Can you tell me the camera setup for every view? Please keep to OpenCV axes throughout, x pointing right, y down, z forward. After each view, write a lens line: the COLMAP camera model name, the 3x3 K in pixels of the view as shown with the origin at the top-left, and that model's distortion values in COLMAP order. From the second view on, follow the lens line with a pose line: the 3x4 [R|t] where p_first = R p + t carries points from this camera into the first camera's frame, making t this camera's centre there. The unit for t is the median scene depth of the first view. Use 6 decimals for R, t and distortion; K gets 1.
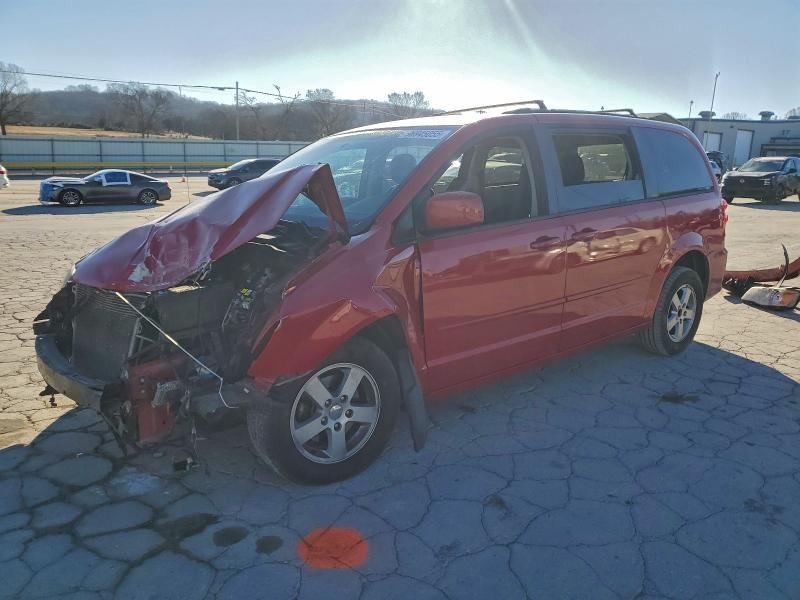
lens RADIAL K [[625.2, 0, 400.0], [0, 625.2, 300.0], [0, 0, 1]] dist [0.000697, -0.000839]
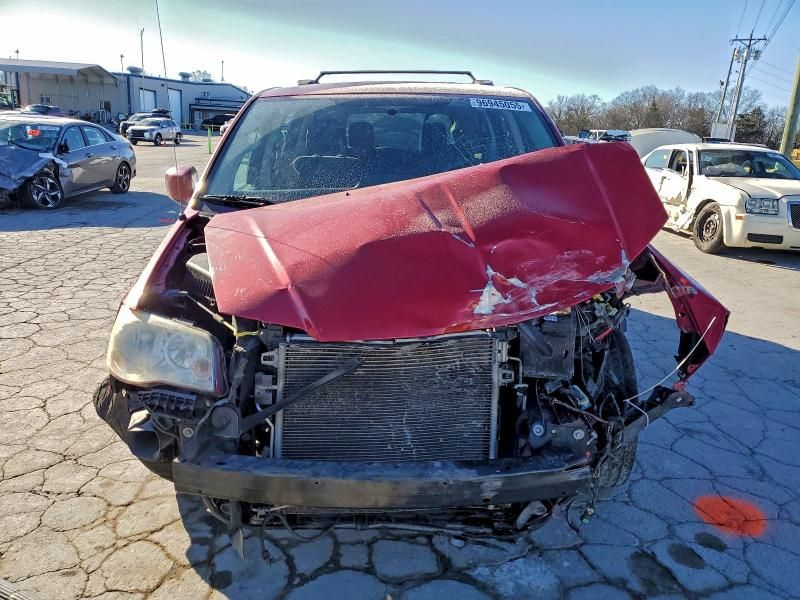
lens RADIAL K [[614.5, 0, 400.0], [0, 614.5, 300.0], [0, 0, 1]] dist [0.027589, 0.000853]
pose [[0.636214, -0.190151, 0.747713, -0.782420], [0.137148, 0.981590, 0.132932, -0.117609], [-0.759225, 0.017974, 0.650580, 0.486570]]
